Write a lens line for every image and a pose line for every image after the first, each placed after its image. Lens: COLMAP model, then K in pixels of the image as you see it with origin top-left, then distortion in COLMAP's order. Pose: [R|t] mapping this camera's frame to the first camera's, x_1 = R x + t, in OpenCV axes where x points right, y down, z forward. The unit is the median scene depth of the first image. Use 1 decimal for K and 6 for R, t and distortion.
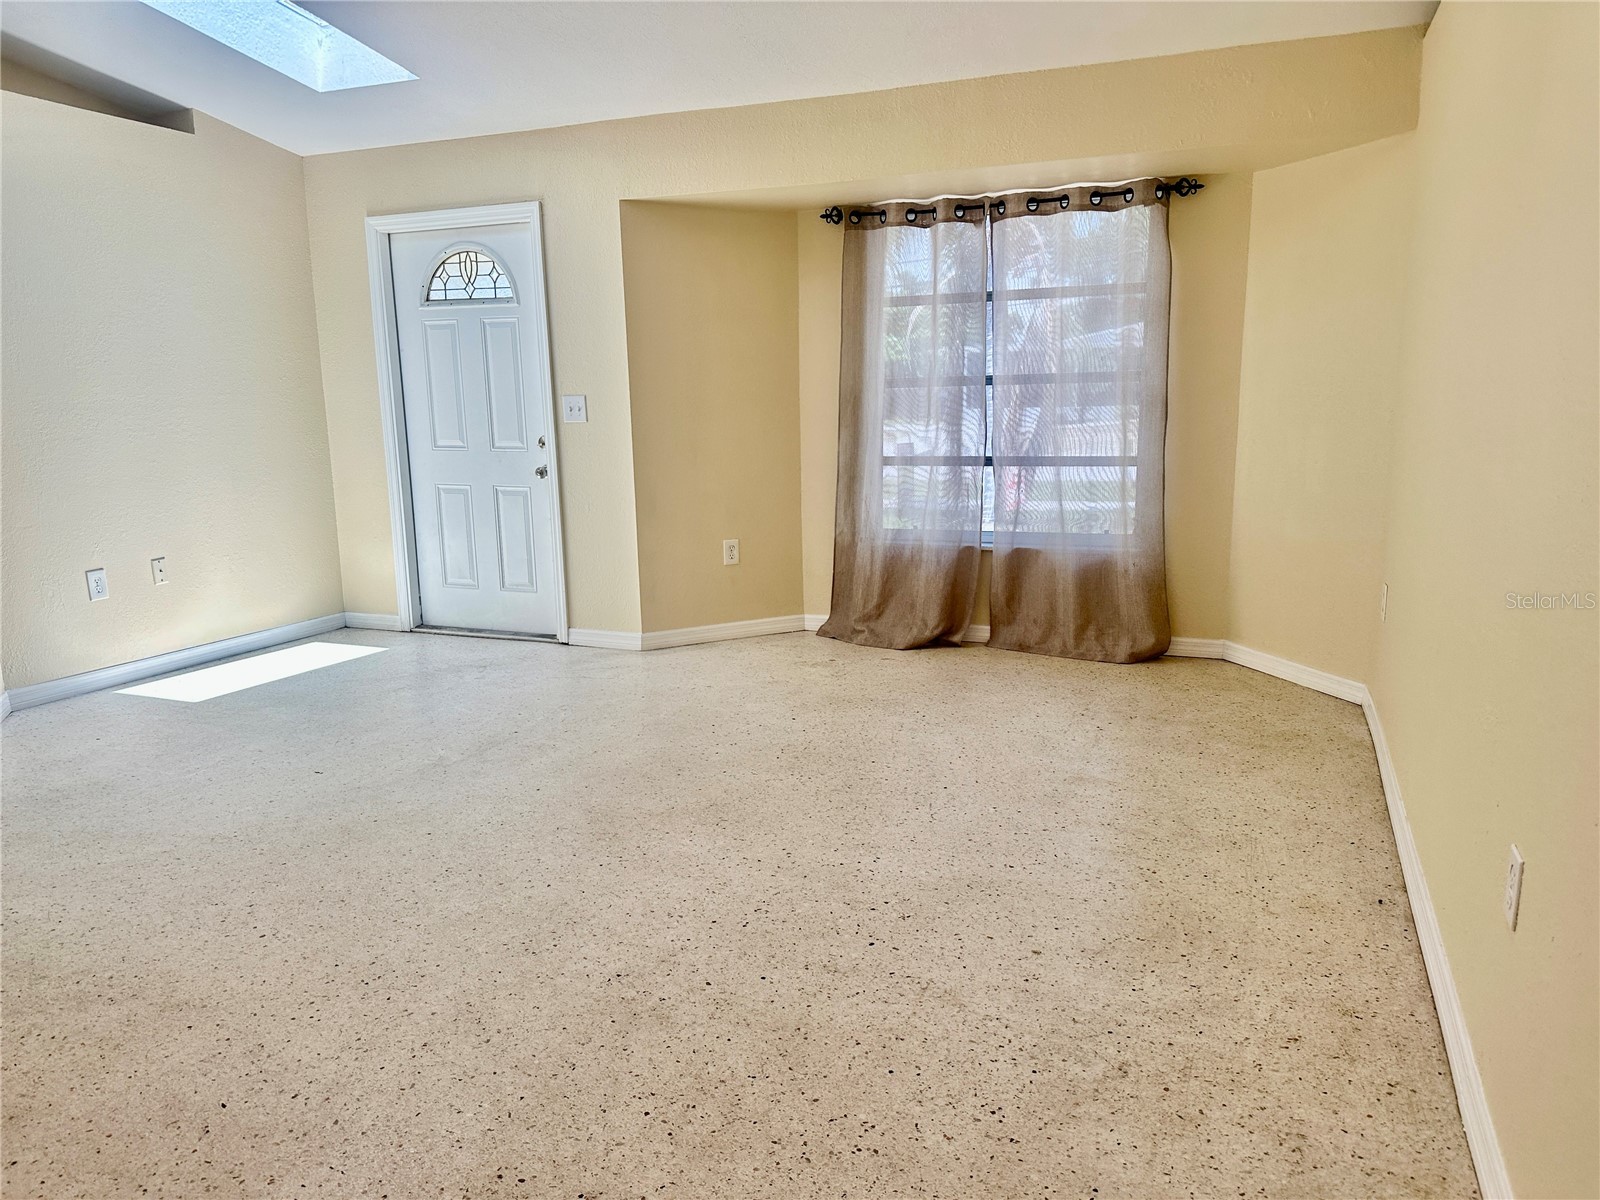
lens RADIAL K [[1099.6, 0, 800.8], [0, 1099.6, 610.8], [0, 0, 1]] dist [0.119662, -0.157597]
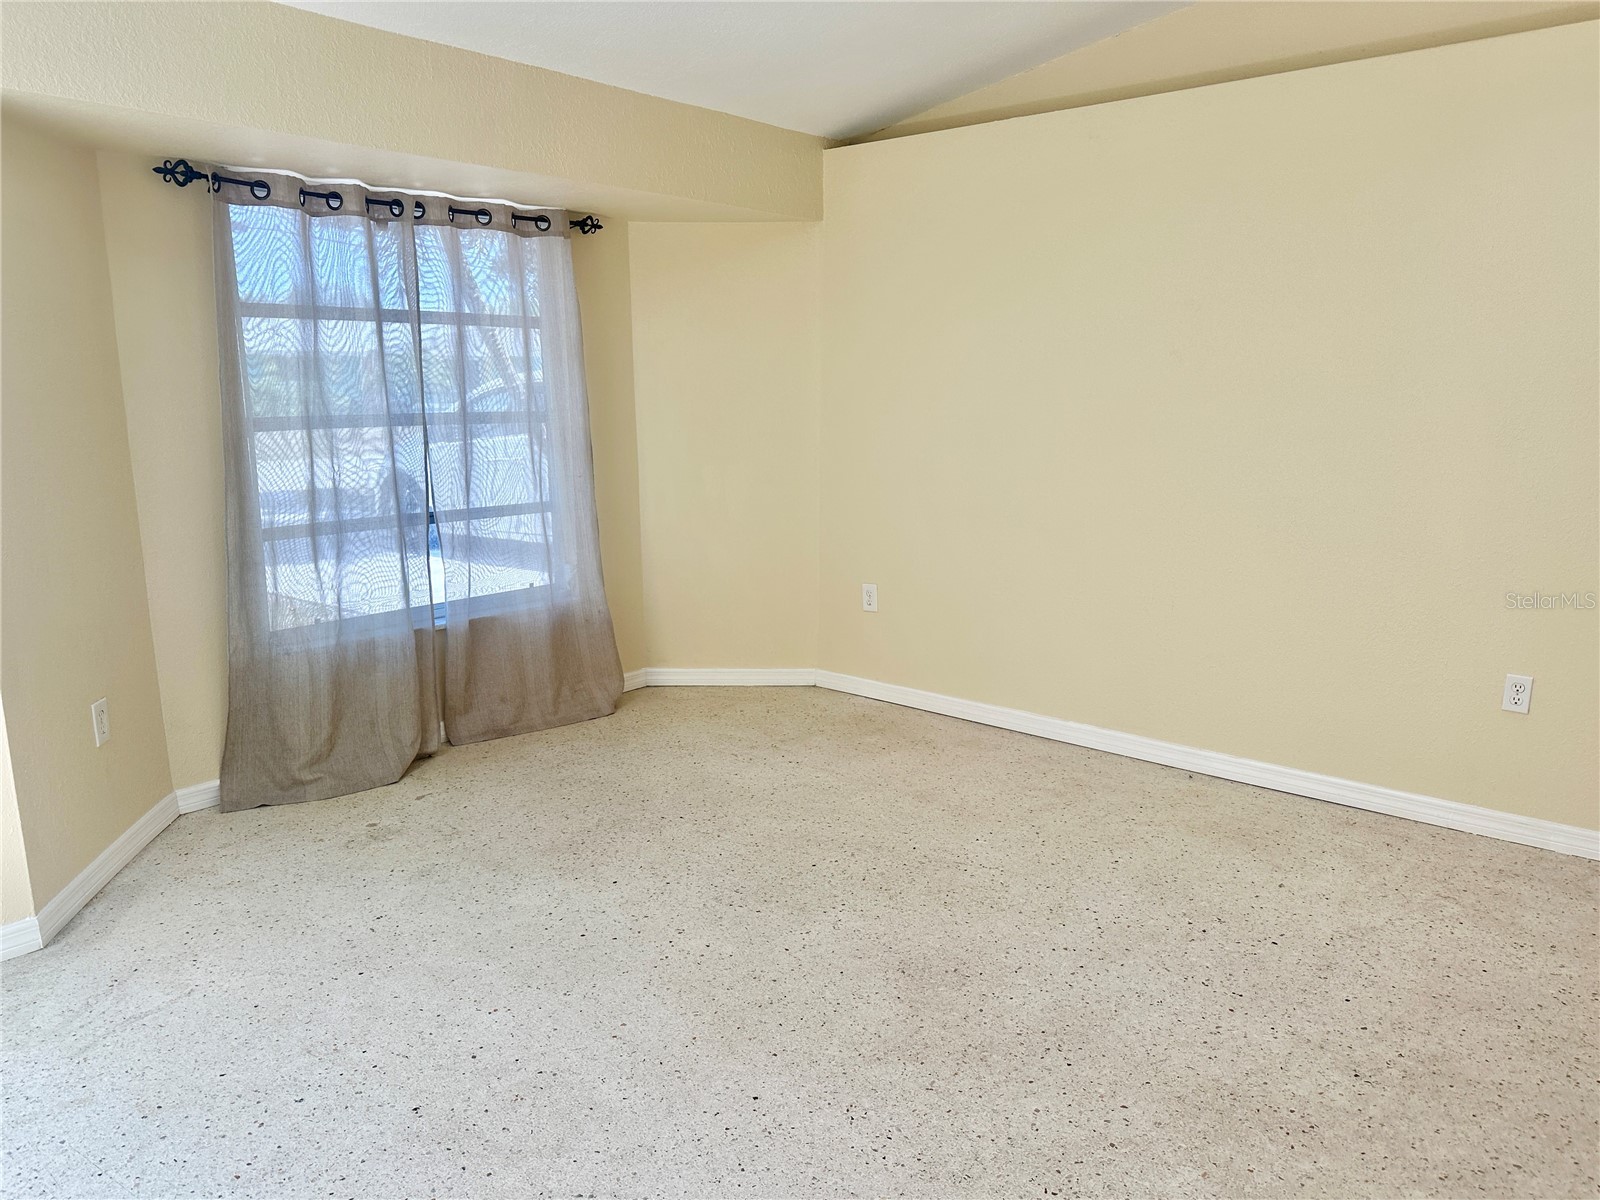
lens RADIAL K [[1131.3, 0, 800.0], [0, 1131.3, 600.0], [0, 0, 1]] dist [0.073880, -0.102910]
pose [[0.316307, -0.168544, 0.933564, -0.518658], [0.187027, 0.975856, 0.112812, -0.120267], [-0.930038, 0.138919, 0.340193, 0.471918]]
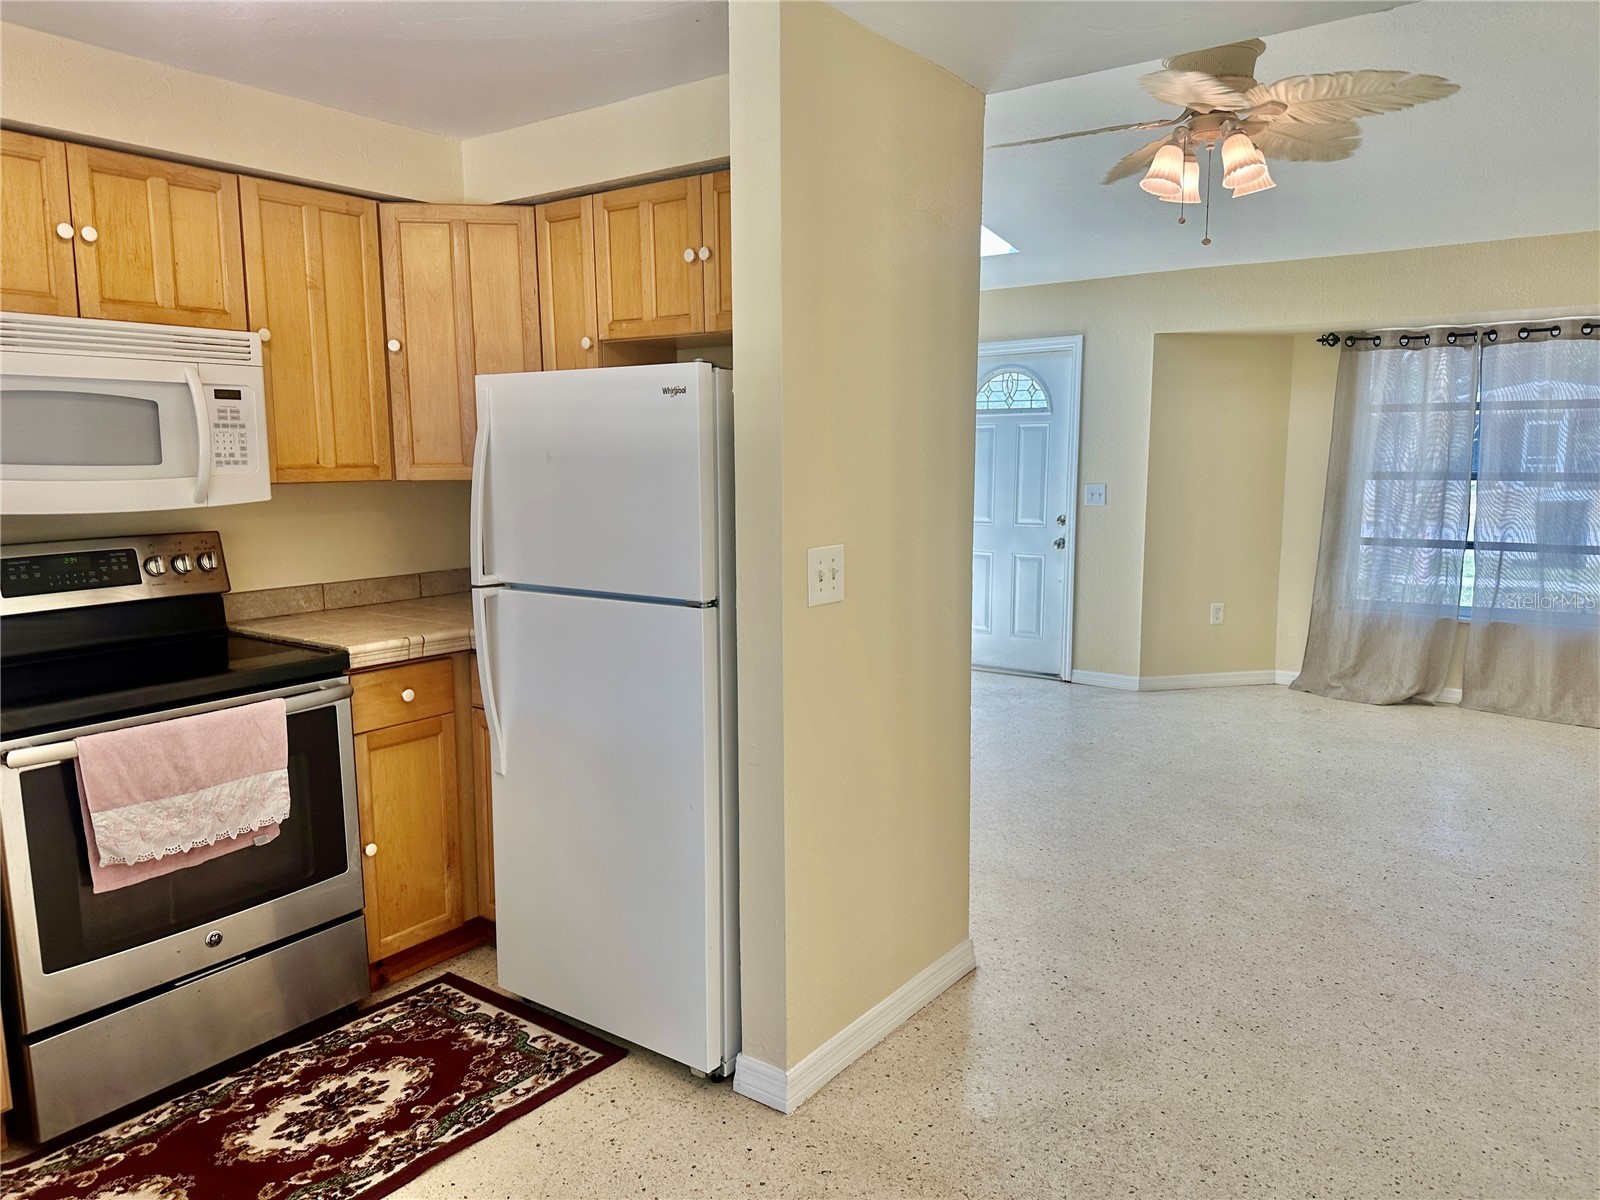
lens RADIAL K [[1108.7, 0, 776.6], [0, 1108.7, 606.1], [0, 0, 1]] dist [-0.003921, -0.007297]
pose [[0.962079, 0.044490, -0.269120, -0.209863], [-0.059550, 0.997068, -0.048052, 0.025524], [0.266193, 0.062256, 0.961907, -0.293638]]
